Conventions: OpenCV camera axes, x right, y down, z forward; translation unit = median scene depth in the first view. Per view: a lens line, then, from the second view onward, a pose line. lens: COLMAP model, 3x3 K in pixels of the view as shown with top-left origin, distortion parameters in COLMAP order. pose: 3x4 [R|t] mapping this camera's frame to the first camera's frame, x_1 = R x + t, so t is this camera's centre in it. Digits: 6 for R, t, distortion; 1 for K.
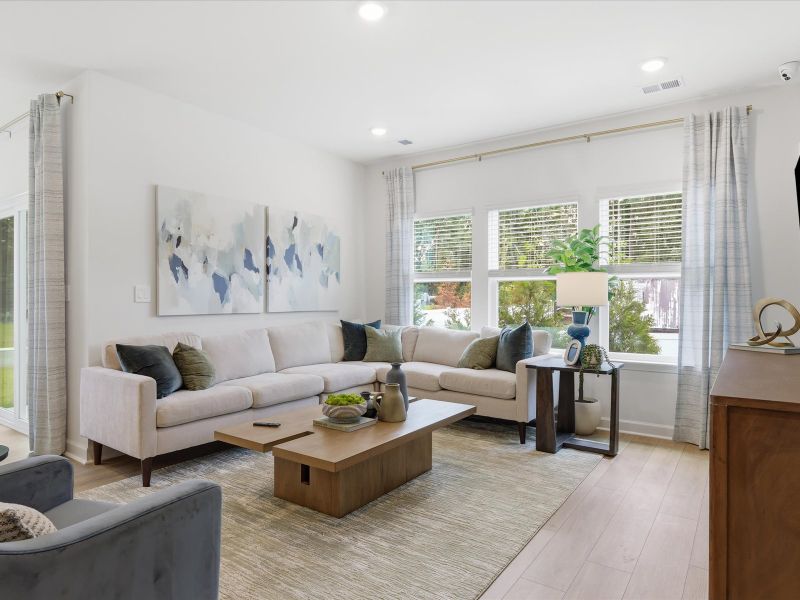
lens RADIAL K [[486.9, 0, 400.0], [0, 486.9, 300.0], [0, 0, 1]] dist [-0.003300, -0.000842]
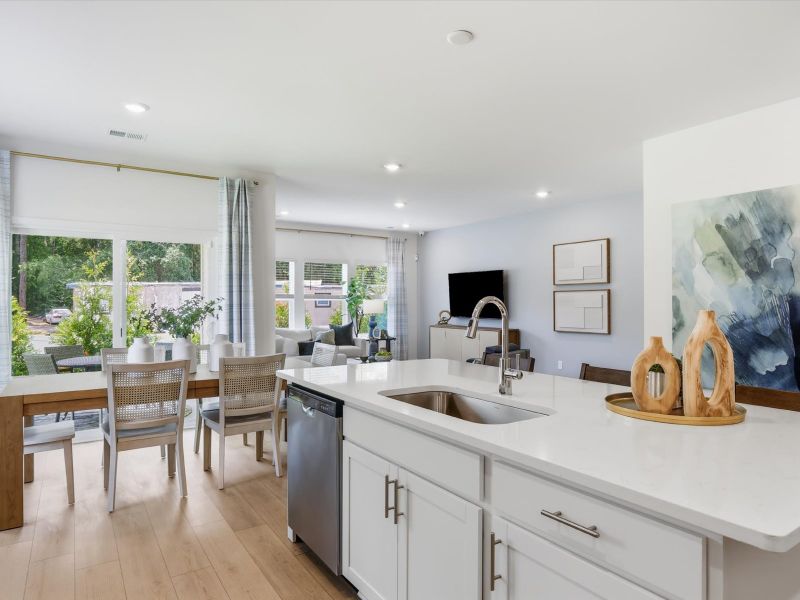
lens RADIAL K [[486.9, 0, 400.0], [0, 486.9, 300.0], [0, 0, 1]] dist [-0.003300, -0.000842]
pose [[0.406914, 0.014835, 0.913346, -1.143389], [0.017495, 0.999558, -0.024030, 0.006042], [-0.913299, 0.025757, 0.406475, -0.046440]]
